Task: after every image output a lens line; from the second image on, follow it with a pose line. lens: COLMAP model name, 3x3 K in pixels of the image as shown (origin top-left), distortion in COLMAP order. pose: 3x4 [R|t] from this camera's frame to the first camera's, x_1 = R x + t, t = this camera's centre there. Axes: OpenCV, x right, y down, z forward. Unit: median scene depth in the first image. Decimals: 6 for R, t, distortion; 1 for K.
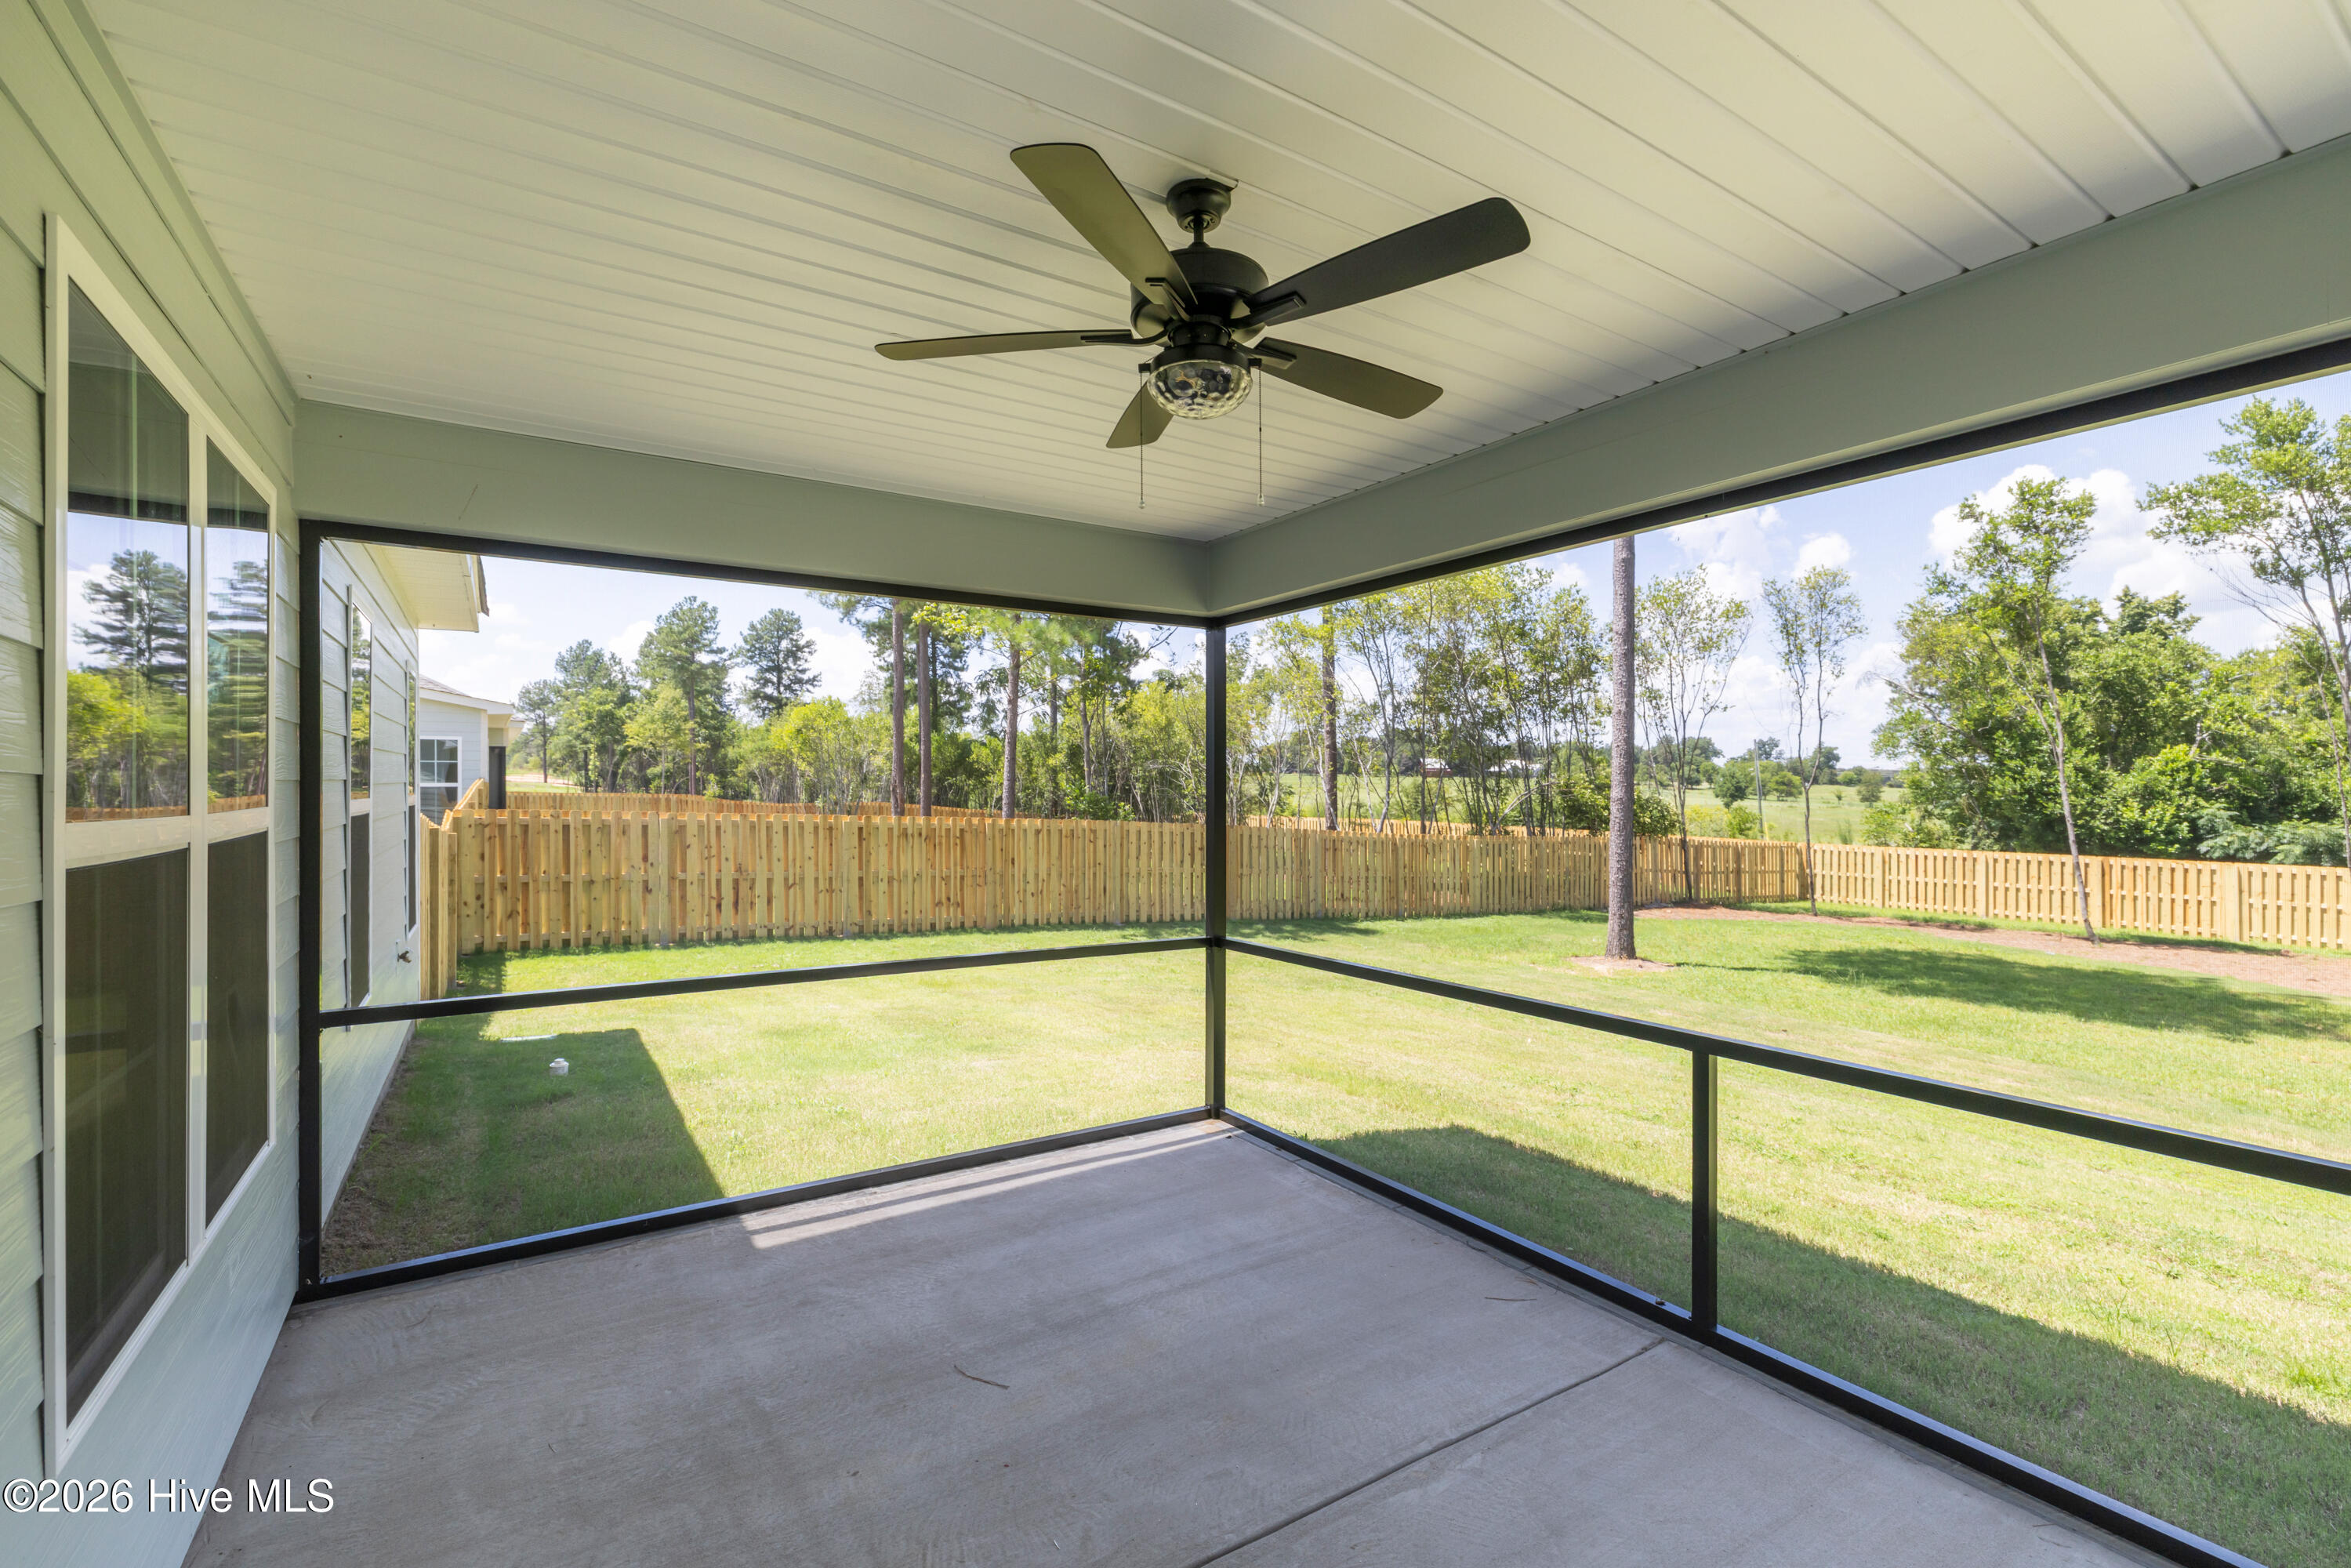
lens RADIAL K [[1017.3, 0, 1159.3], [0, 1017.3, 778.6], [0, 0, 1]] dist [0.007799, 0.001667]
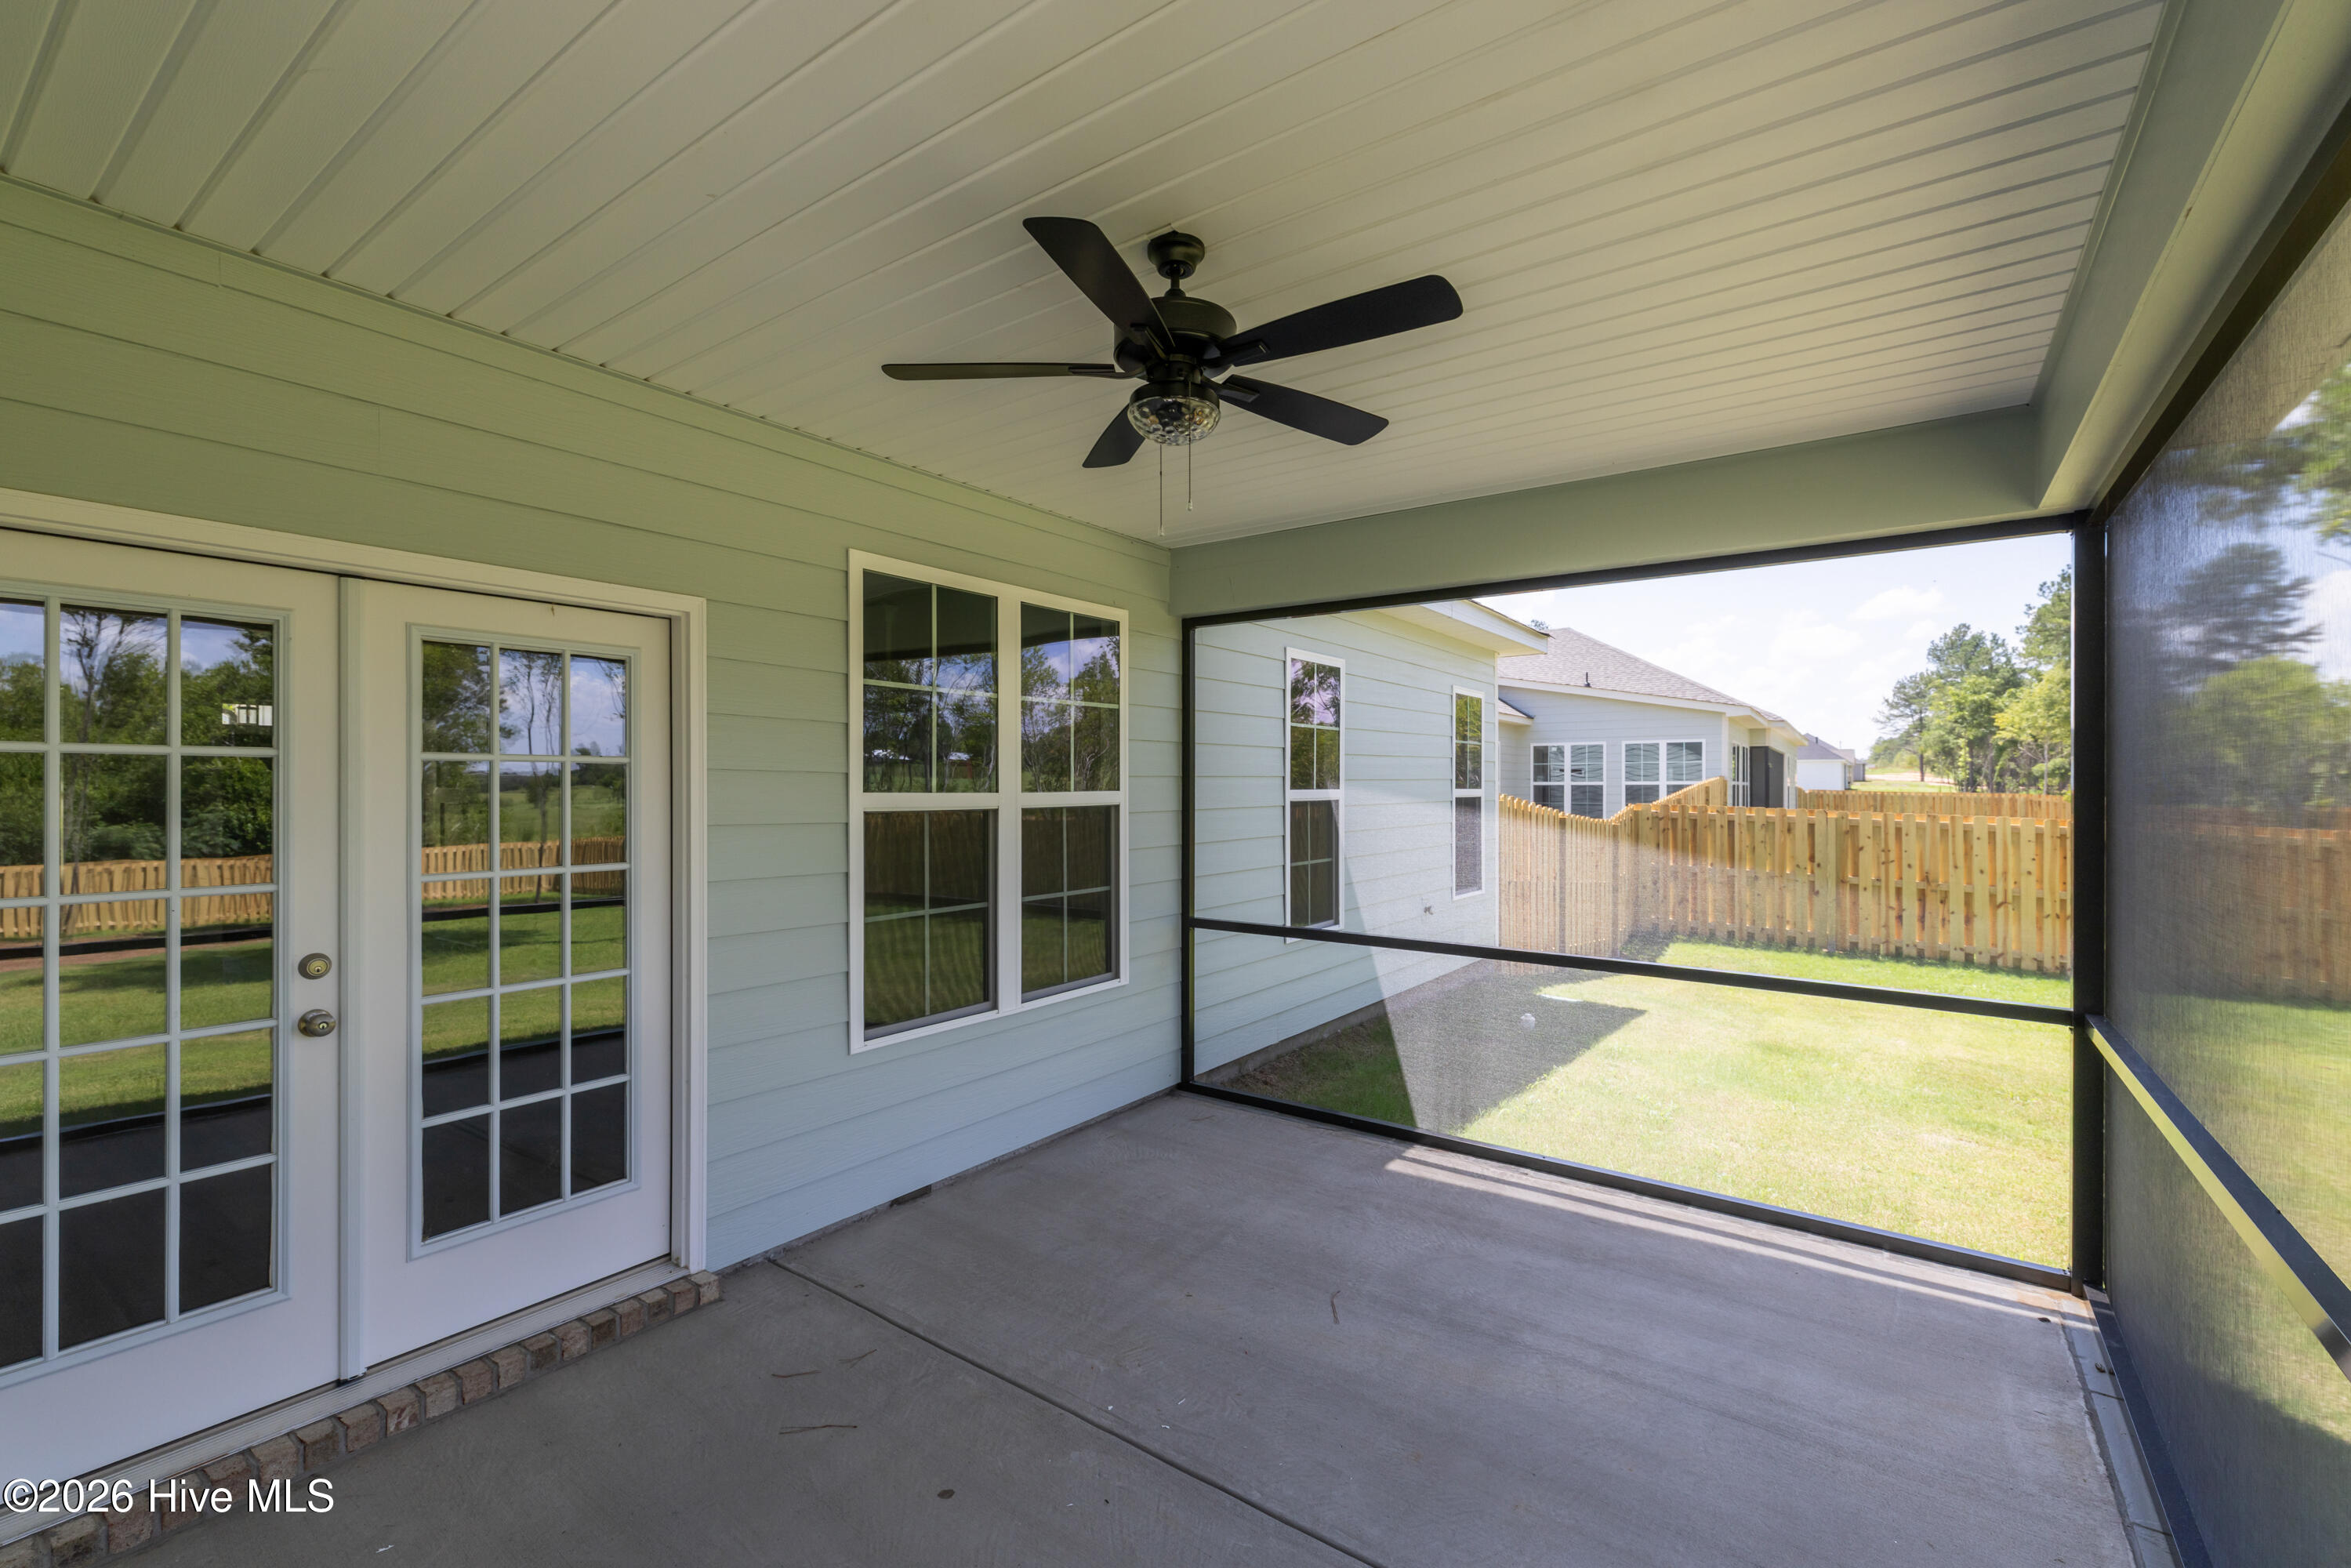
lens RADIAL K [[1017.3, 0, 1180.9], [0, 1017.3, 788.0], [0, 0, 1]] dist [0.007799, 0.001667]
pose [[0.377061, 0.001778, -0.926187, 0.168879], [0.007493, 0.999960, 0.004970, 0.002903], [0.926158, -0.008814, 0.377032, 0.091716]]
